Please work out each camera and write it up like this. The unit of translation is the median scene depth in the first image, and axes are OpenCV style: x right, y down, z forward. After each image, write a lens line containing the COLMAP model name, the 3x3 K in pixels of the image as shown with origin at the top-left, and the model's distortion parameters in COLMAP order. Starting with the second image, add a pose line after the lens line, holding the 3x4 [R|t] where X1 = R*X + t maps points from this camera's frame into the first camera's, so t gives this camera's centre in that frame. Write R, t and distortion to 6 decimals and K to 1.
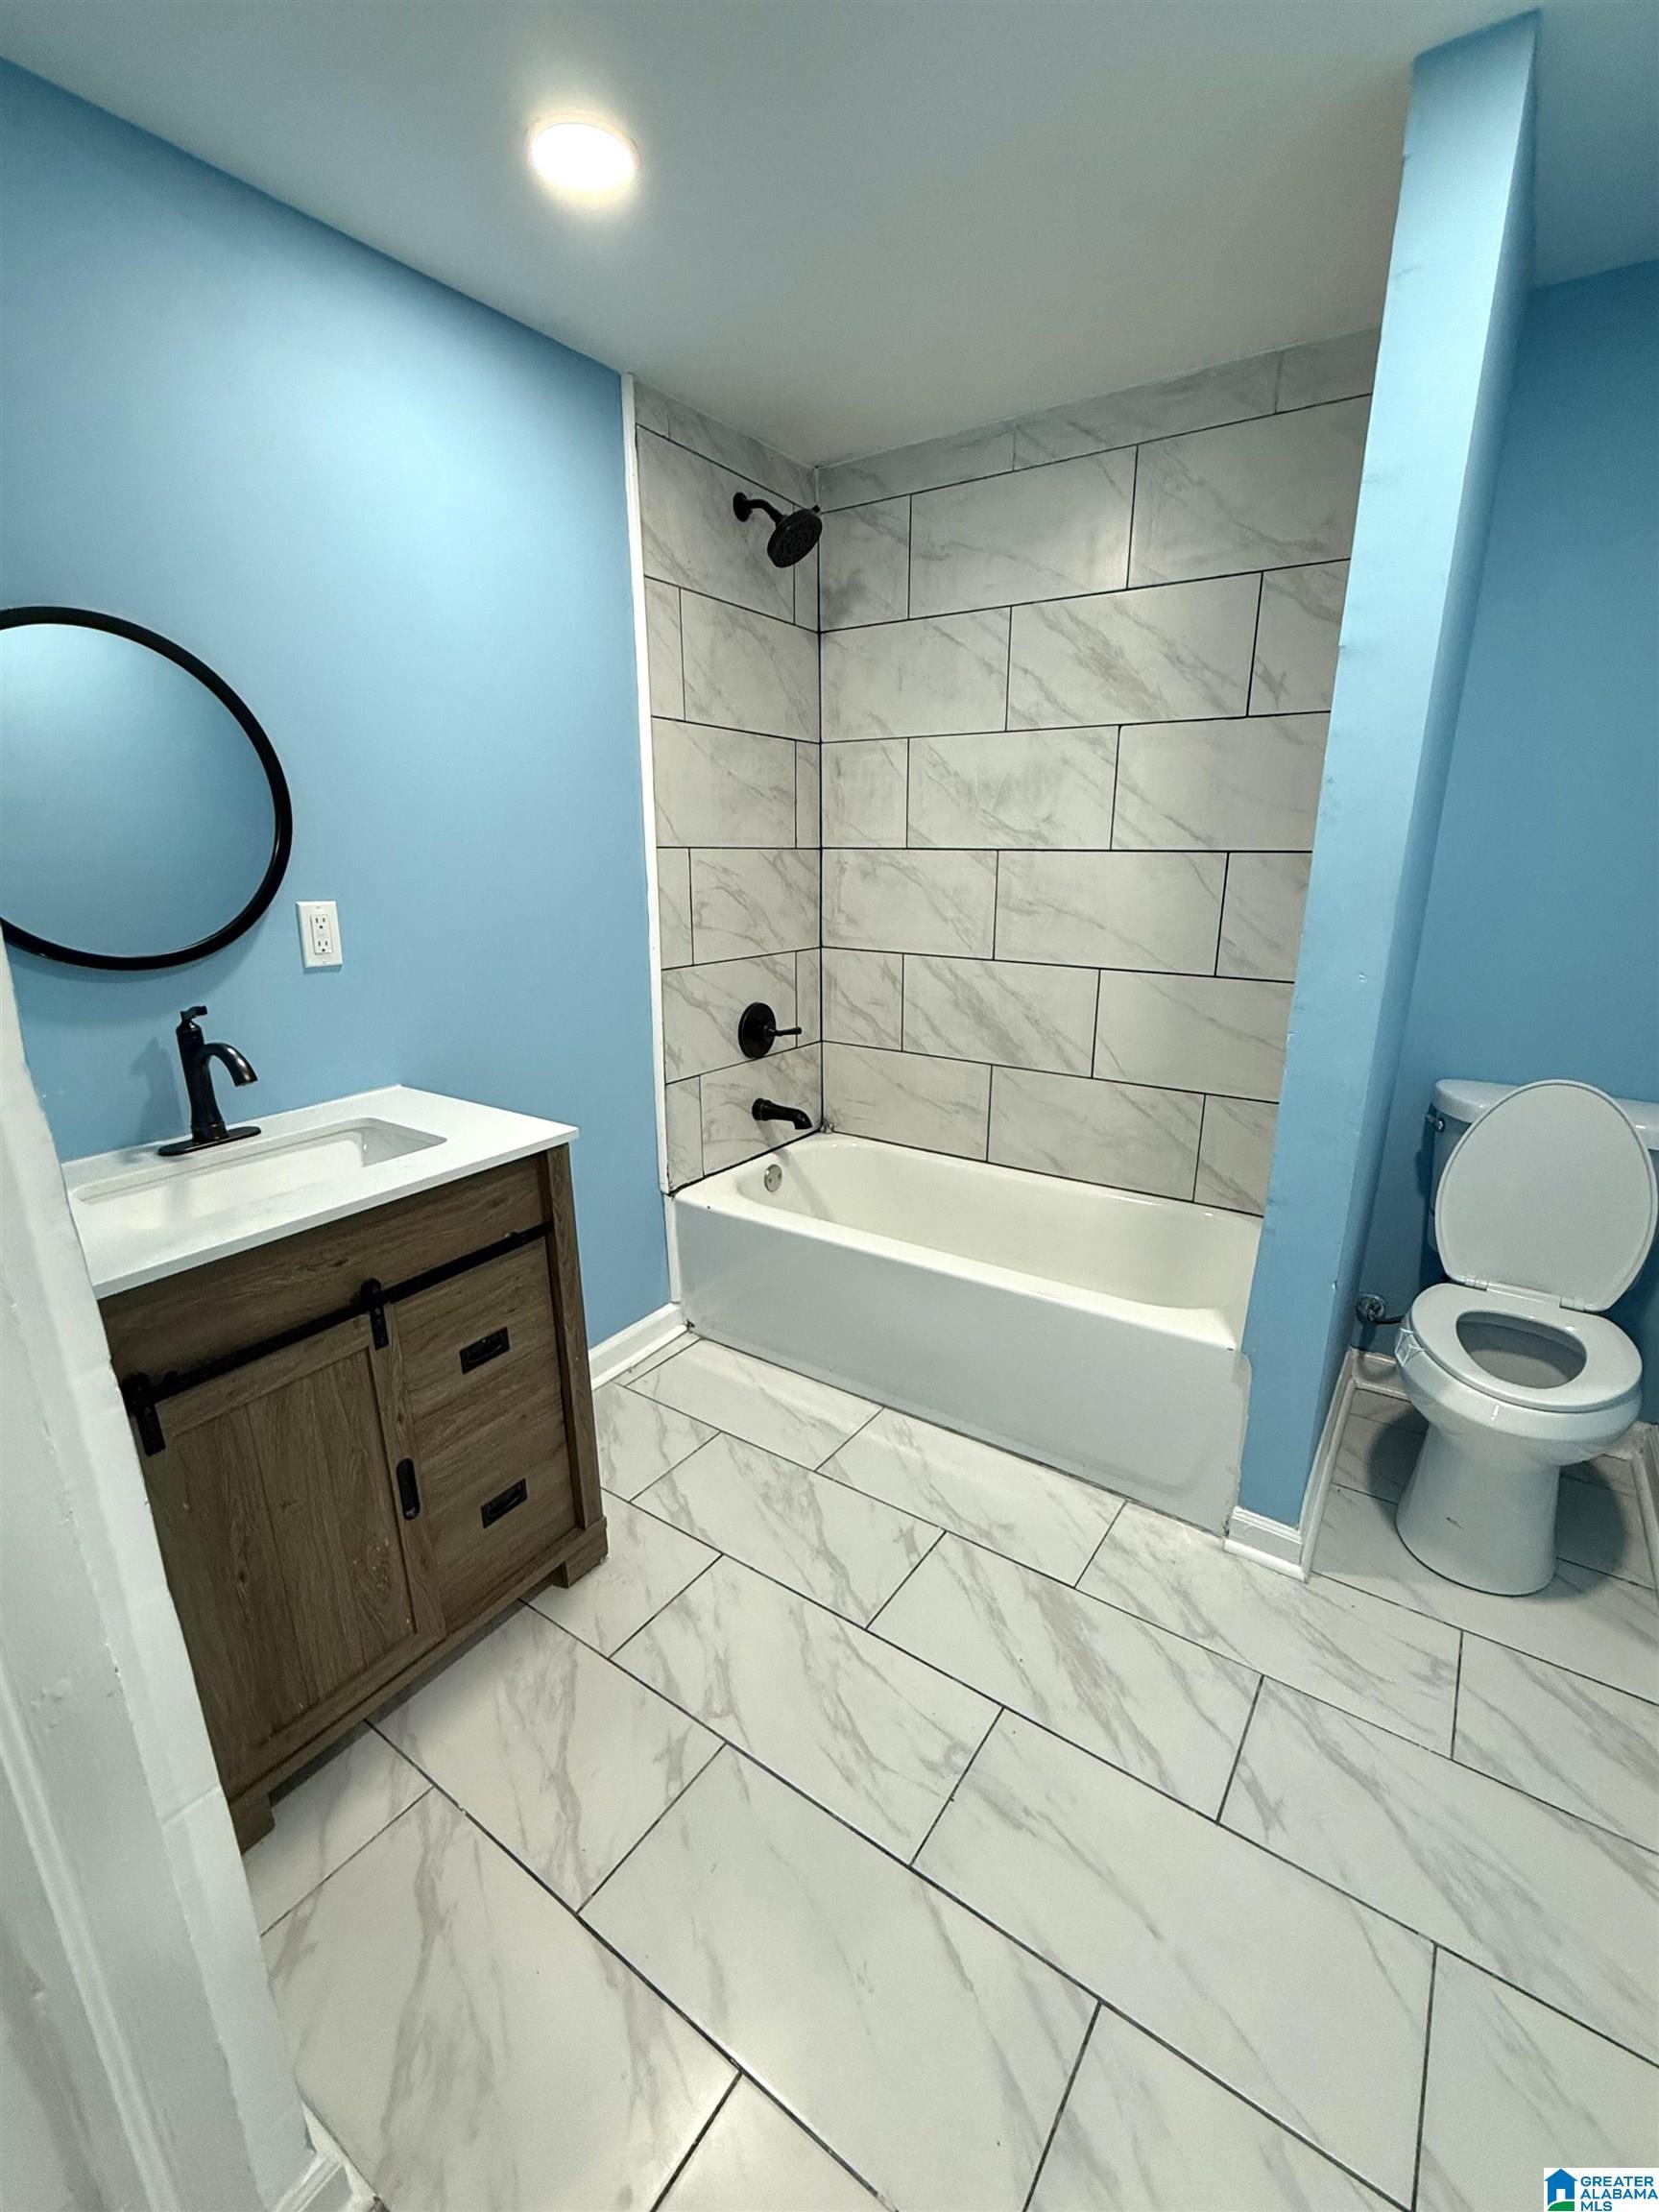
lens RADIAL K [[961.4, 0, 829.7], [0, 961.4, 1110.1], [0, 0, 1]] dist [0.001939, -0.000304]
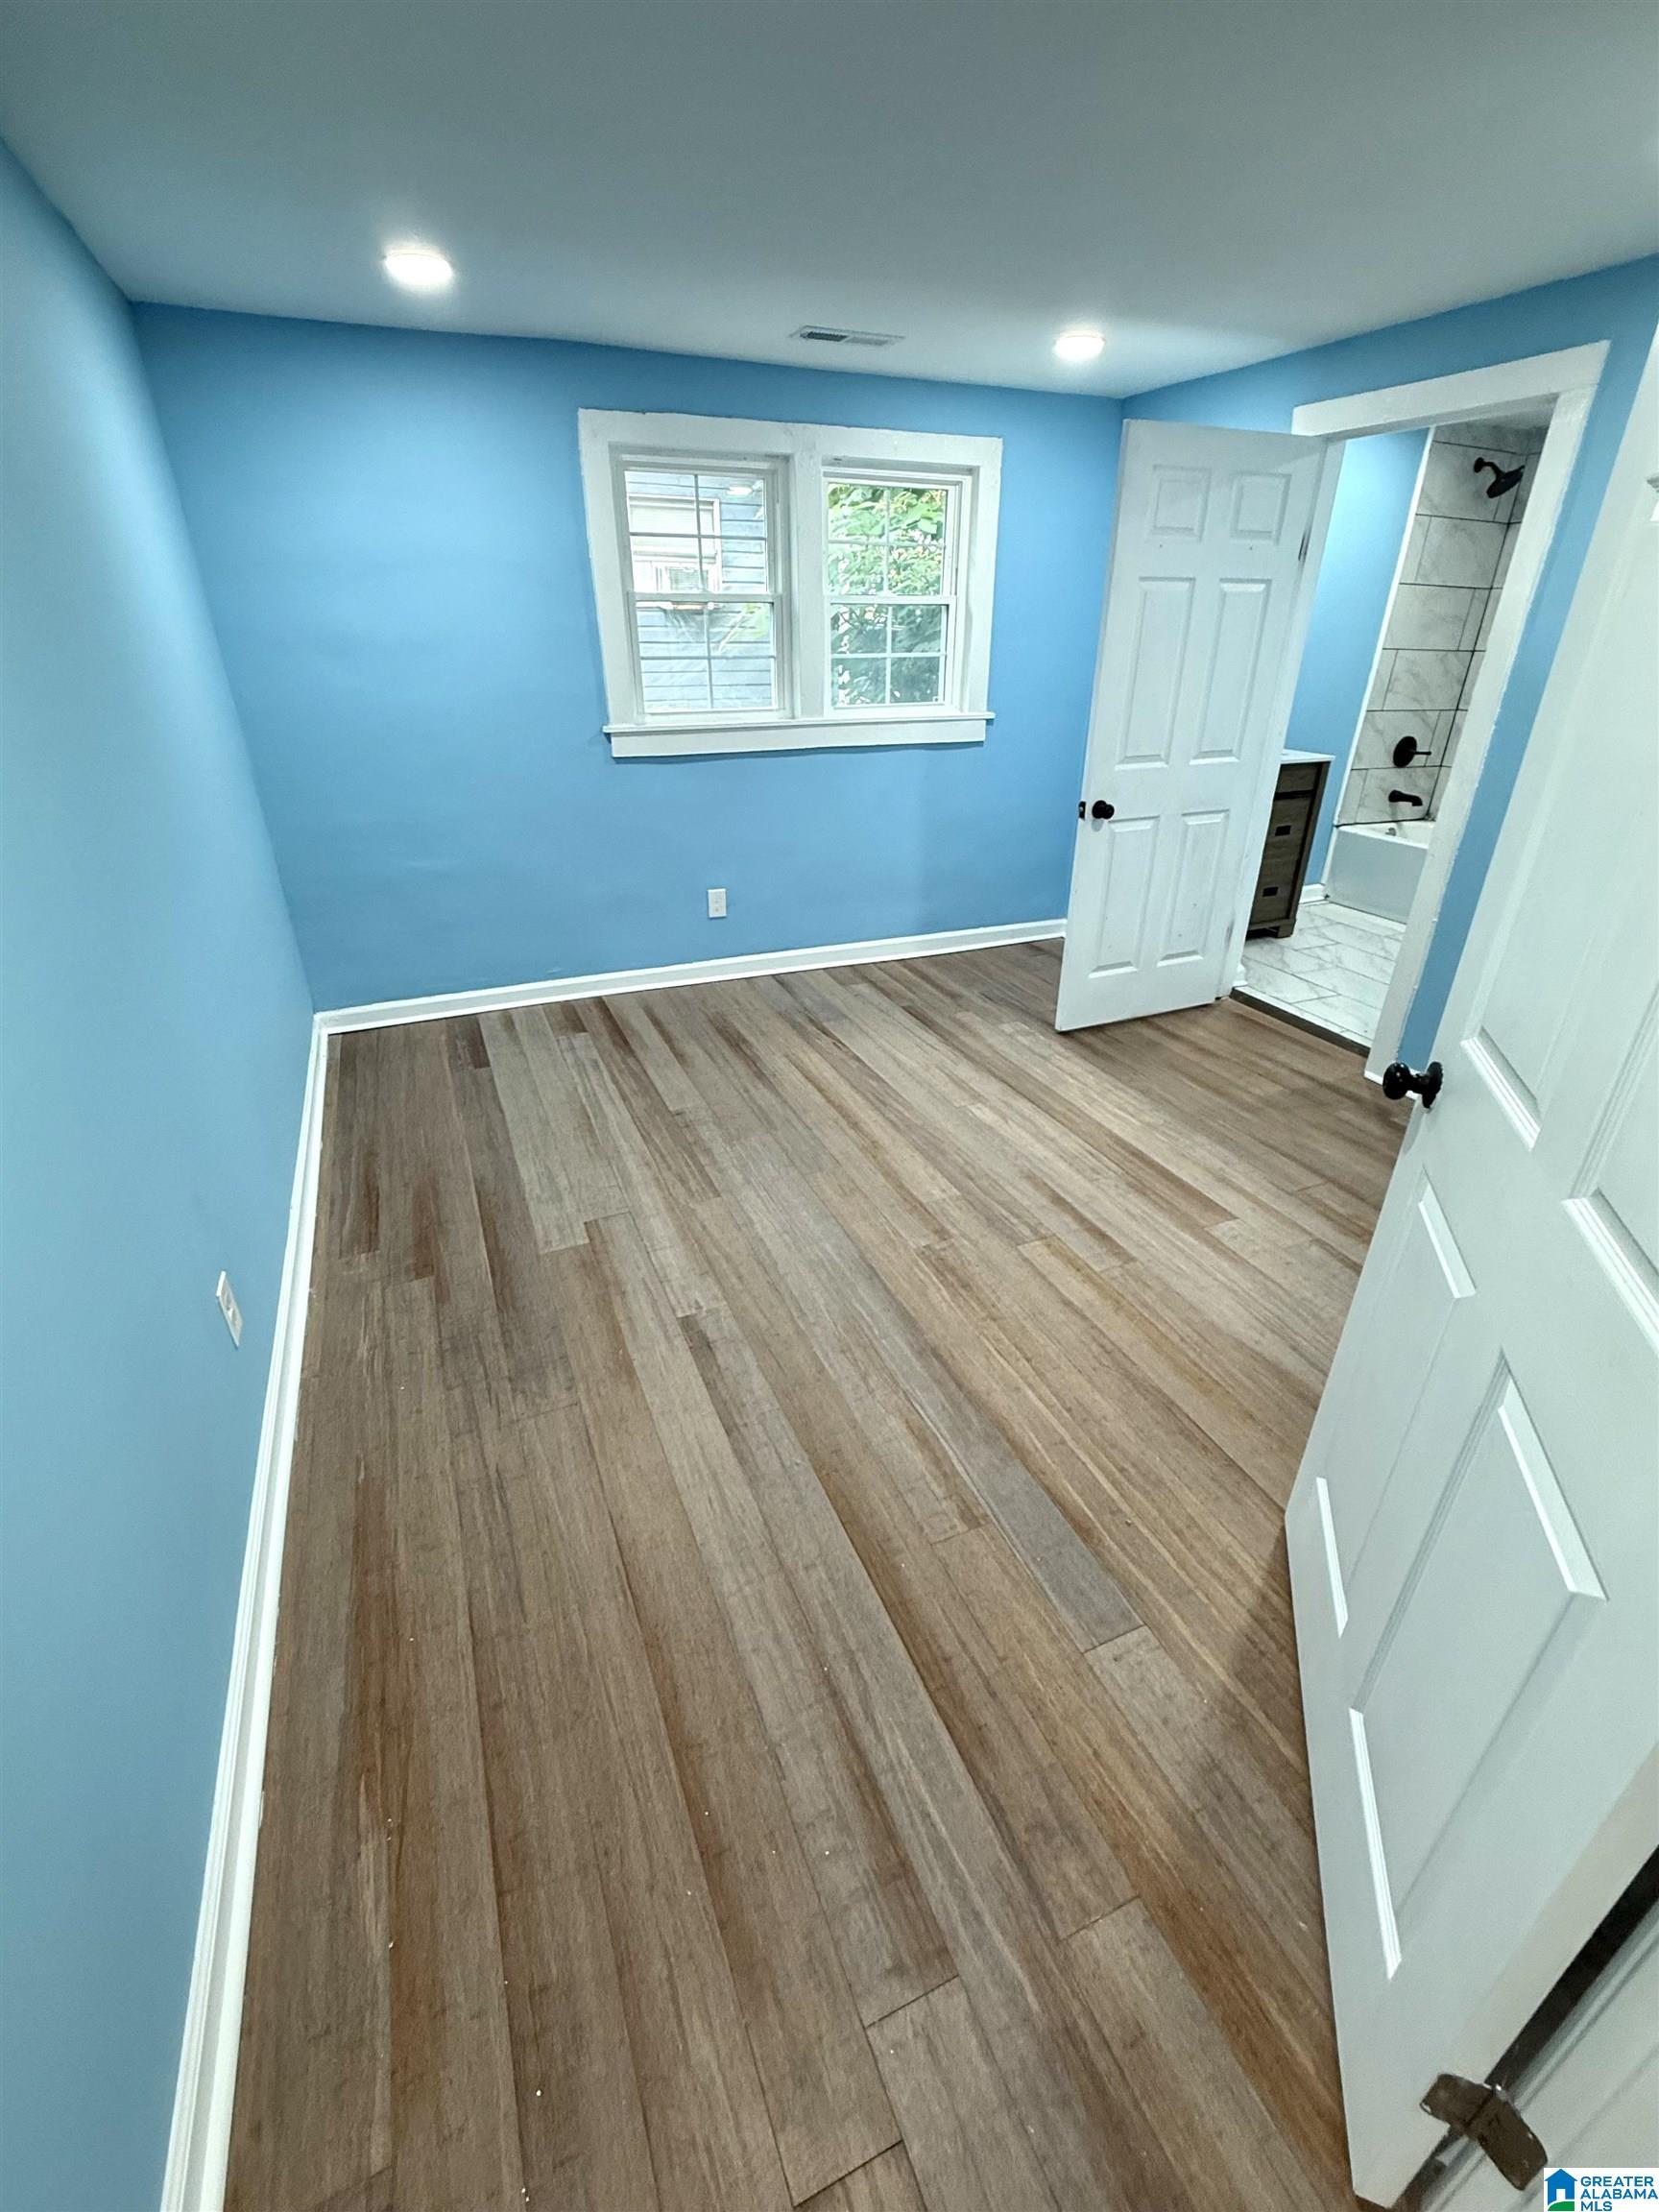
lens RADIAL K [[961.4, 0, 834.9], [0, 961.4, 1108.0], [0, 0, 1]] dist [0.001939, -0.000304]
pose [[0.843959, 0.254182, -0.472361, 0.062911], [-0.160283, 0.959867, 0.230138, 0.407585], [0.511901, -0.118516, 0.850830, -1.558587]]
